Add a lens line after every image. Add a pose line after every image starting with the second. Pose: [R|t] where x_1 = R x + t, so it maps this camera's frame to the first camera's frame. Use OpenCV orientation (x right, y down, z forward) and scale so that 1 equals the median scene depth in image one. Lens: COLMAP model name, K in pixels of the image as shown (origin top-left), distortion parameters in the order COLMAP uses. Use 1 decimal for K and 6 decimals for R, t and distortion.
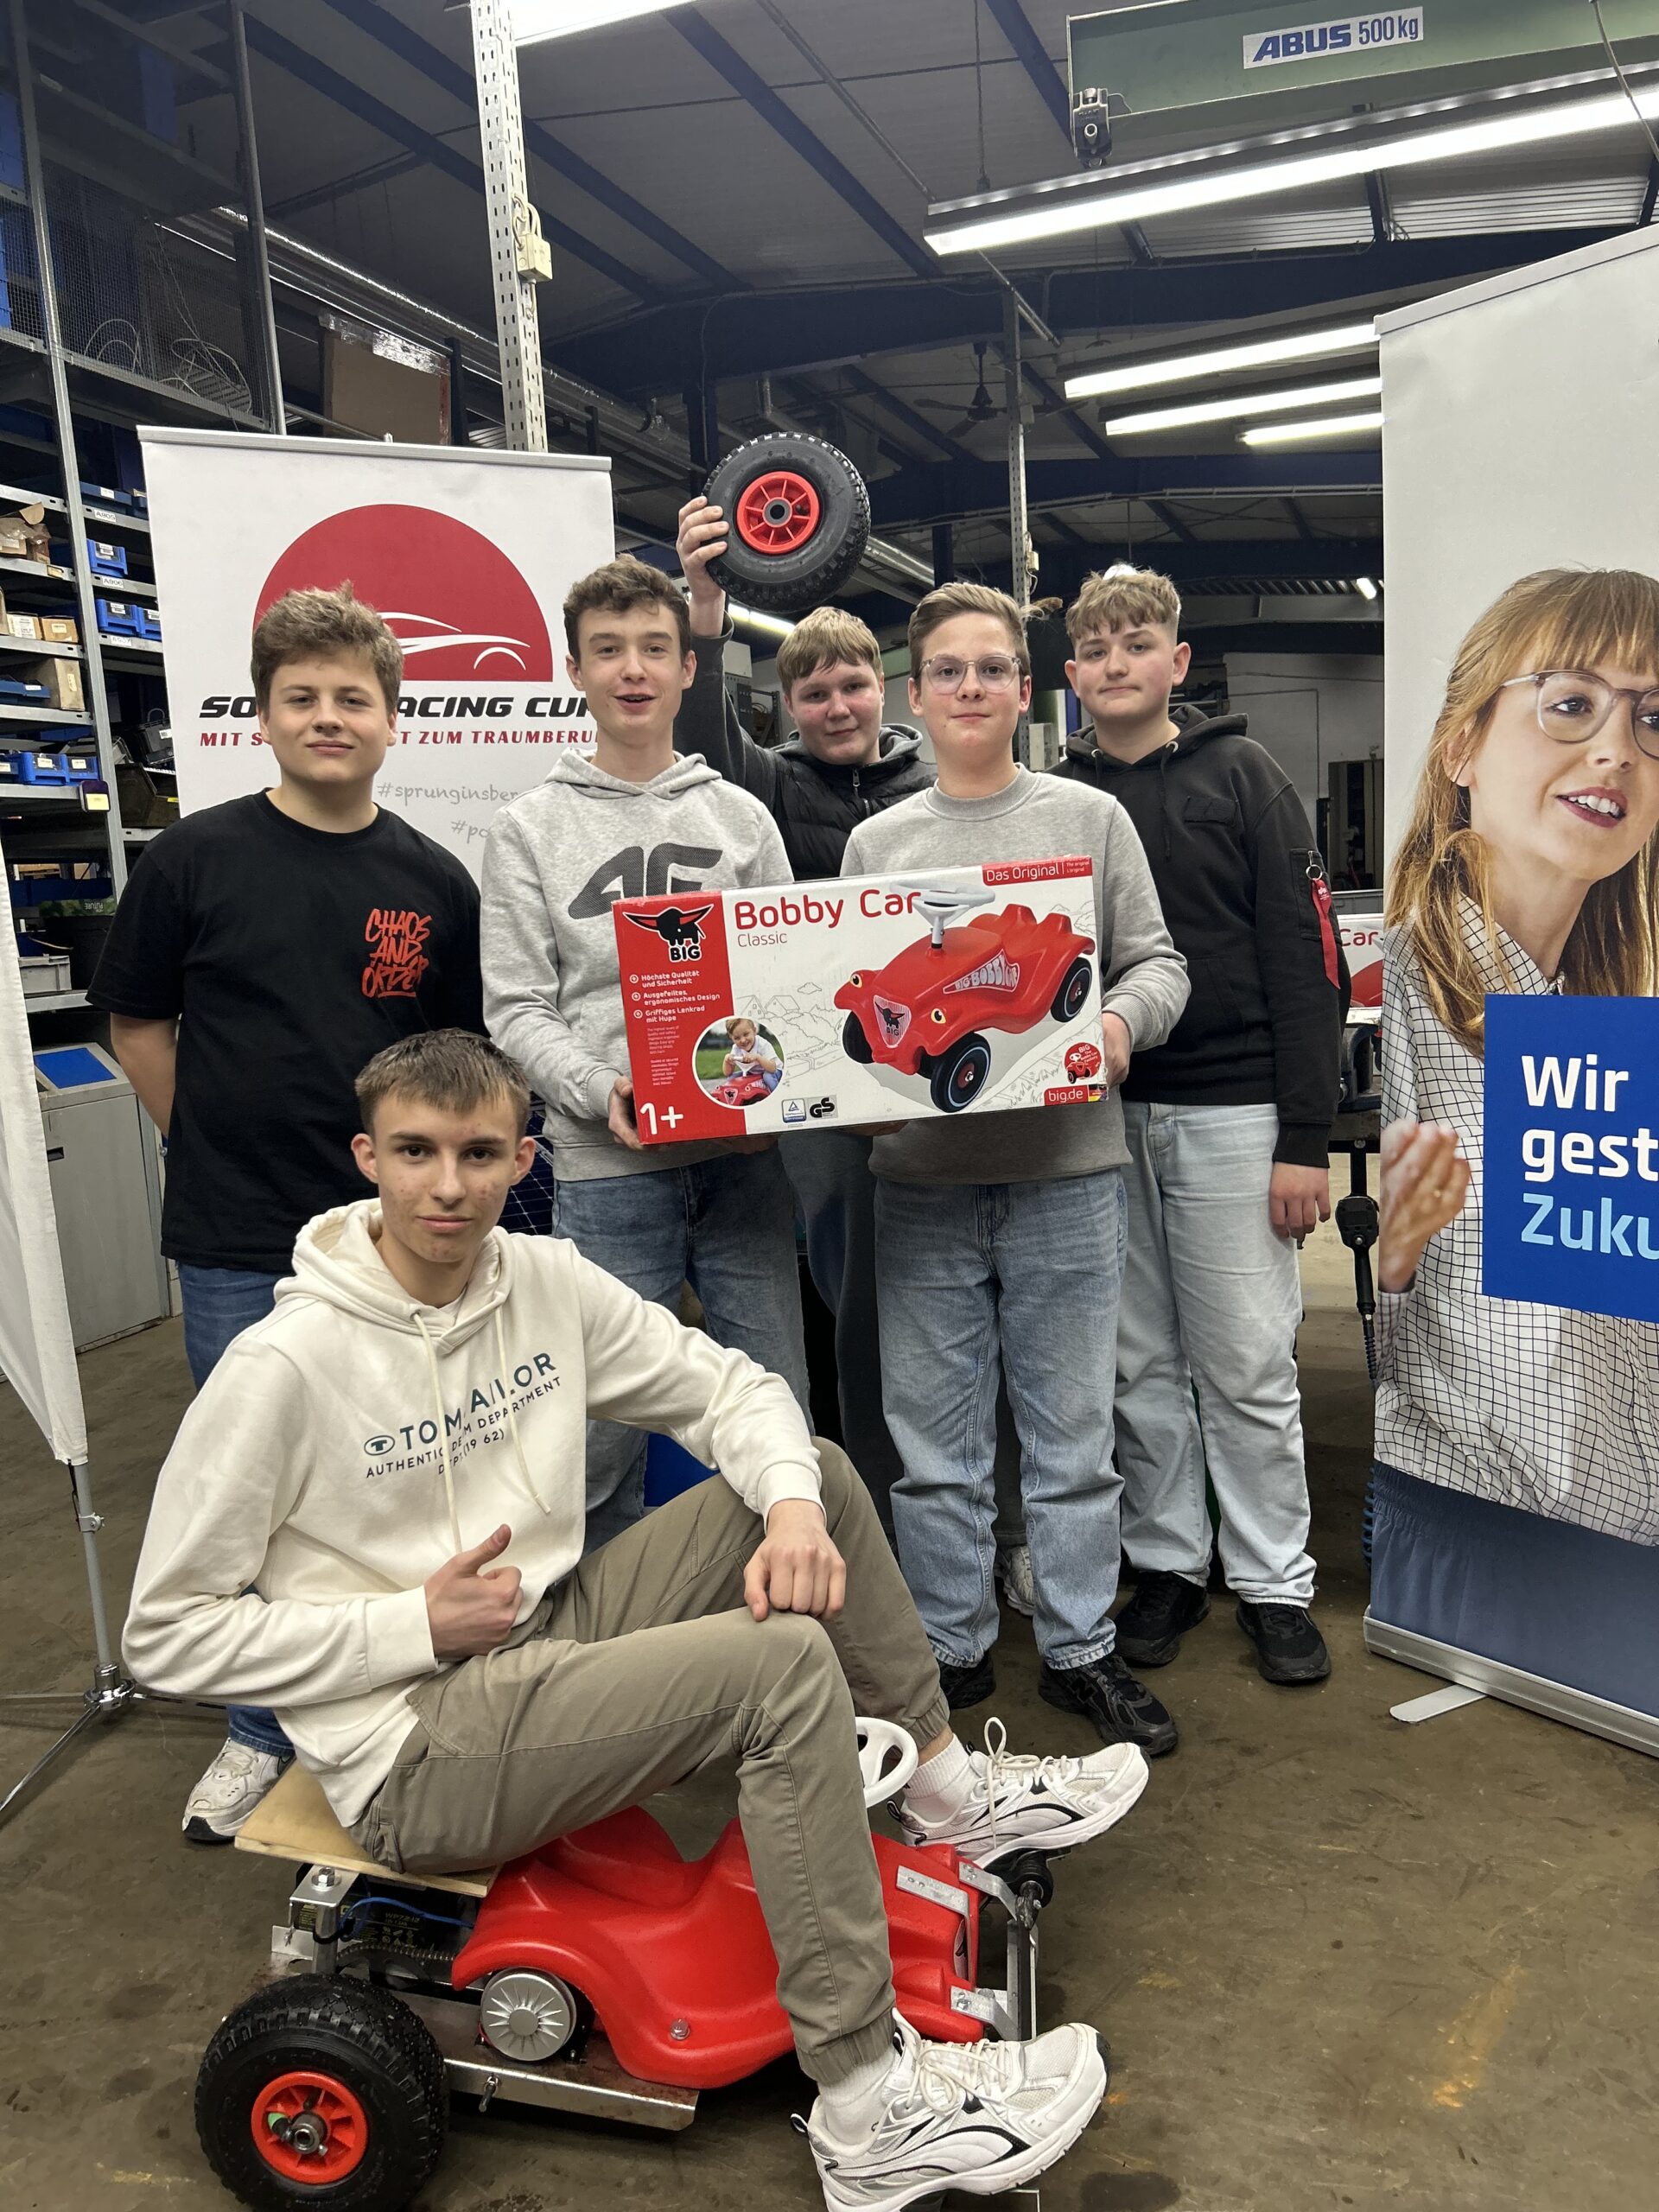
lens RADIAL K [[1661.2, 0, 817.2], [0, 1661.2, 1110.5], [0, 0, 1]] dist [0.039251, -0.049185]
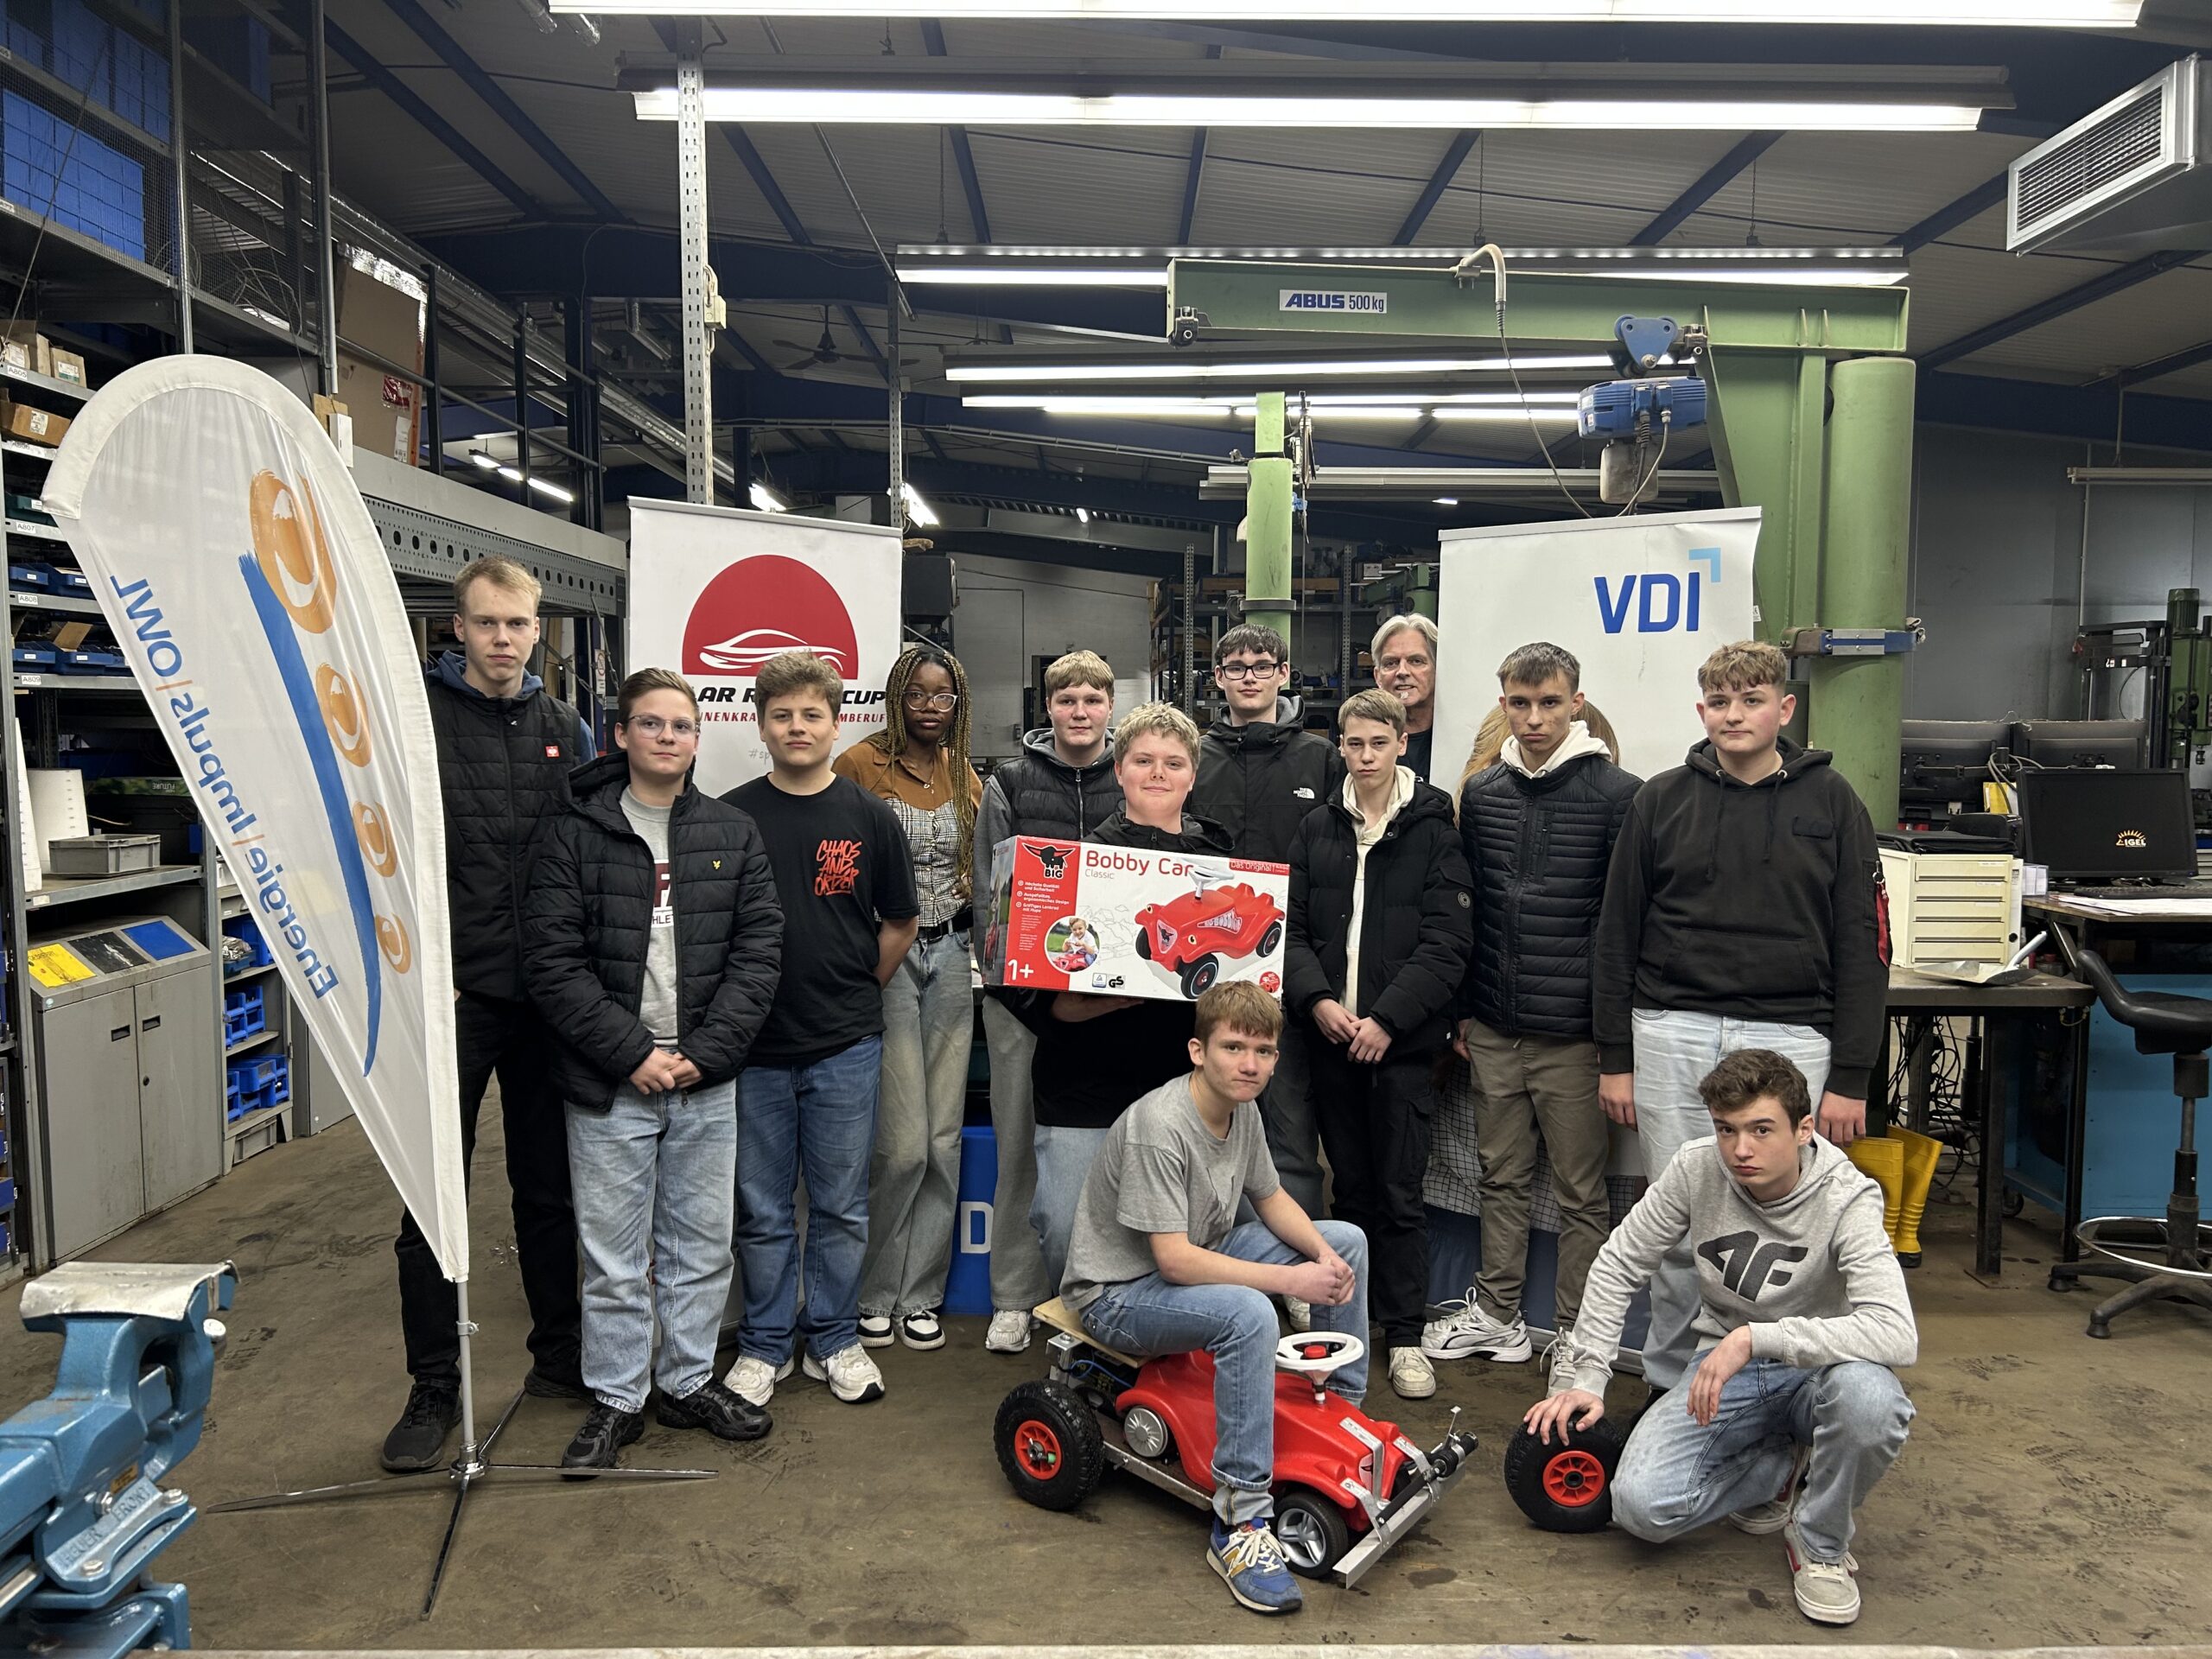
lens RADIAL K [[1661.2, 0, 1103.6], [0, 1661.2, 867.9], [0, 0, 1]] dist [0.039251, -0.049185]
pose [[0.928668, 0.022787, 0.370212, -0.356052], [-0.001844, 0.998382, -0.056826, -0.015205], [-0.370908, 0.052090, 0.927207, -0.267262]]
